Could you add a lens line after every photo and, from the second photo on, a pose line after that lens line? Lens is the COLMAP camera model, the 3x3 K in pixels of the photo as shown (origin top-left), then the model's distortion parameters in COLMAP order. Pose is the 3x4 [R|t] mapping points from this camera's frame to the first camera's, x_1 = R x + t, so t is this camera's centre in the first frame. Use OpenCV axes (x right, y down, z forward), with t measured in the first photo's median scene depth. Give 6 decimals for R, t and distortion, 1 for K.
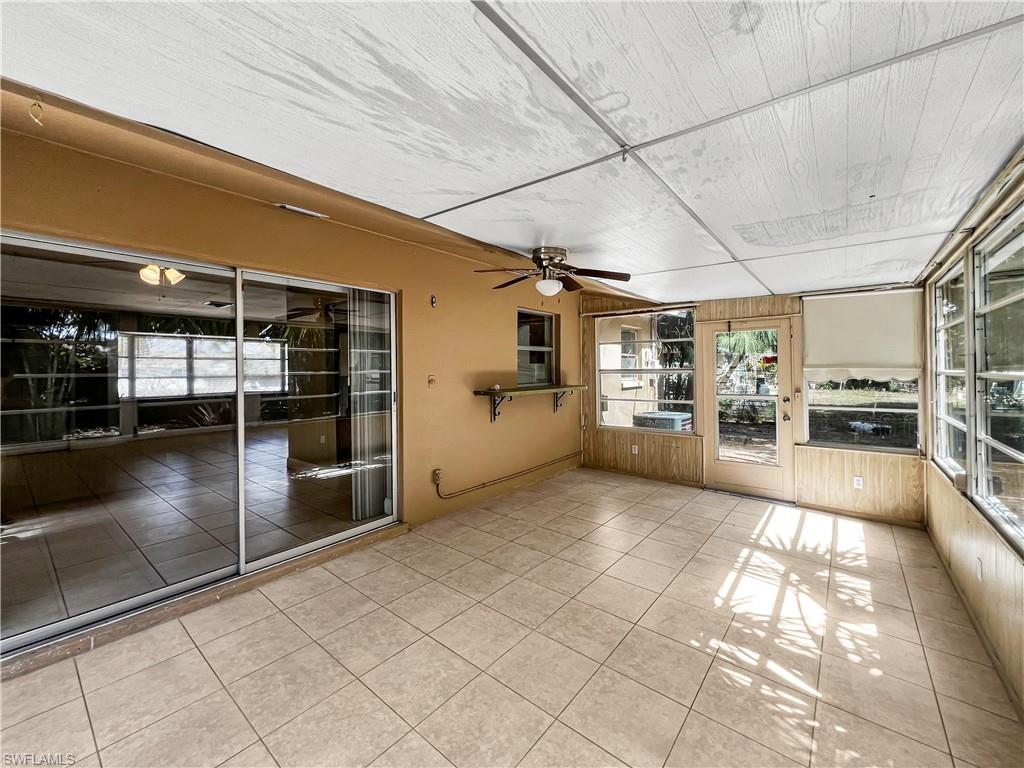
lens RADIAL K [[420.2, 0, 503.7], [0, 420.2, 371.4], [0, 0, 1]] dist [0.000846, 0.000012]
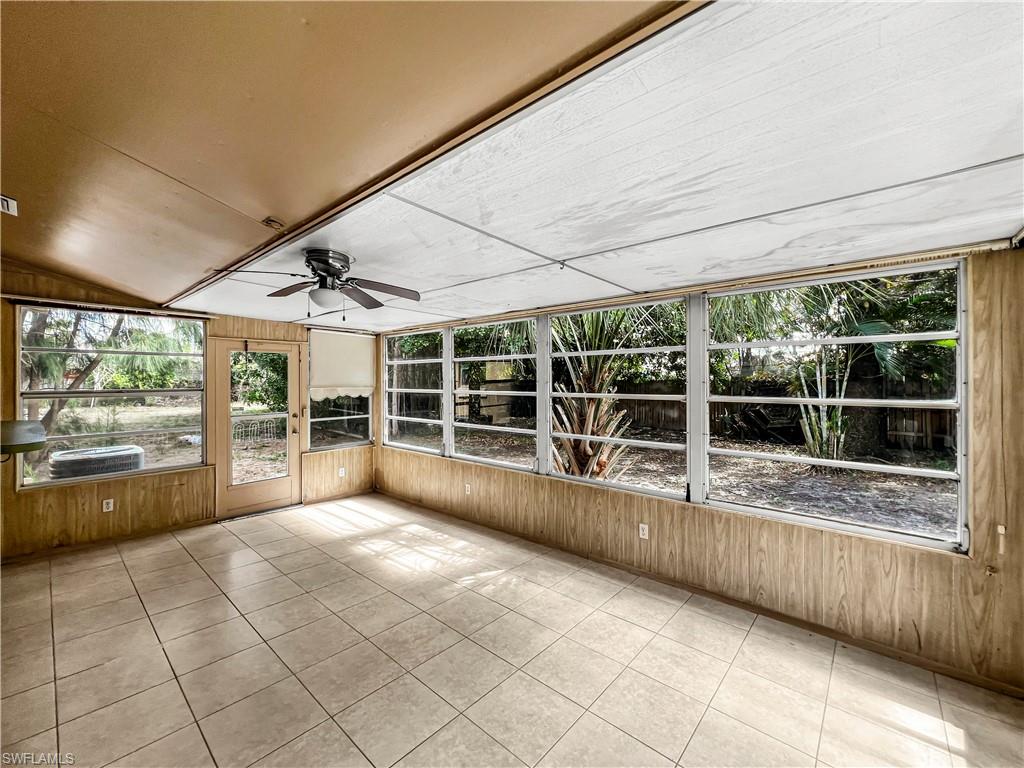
lens RADIAL K [[414.4, 0, 512.0], [0, 414.4, 384.0], [0, 0, 1]] dist [0.000831, 0.000110]
pose [[0.033959, -0.000754, 0.999423, -0.792807], [0.002969, 0.999995, 0.000654, -0.032918], [-0.999419, 0.002945, 0.033961, 0.677781]]
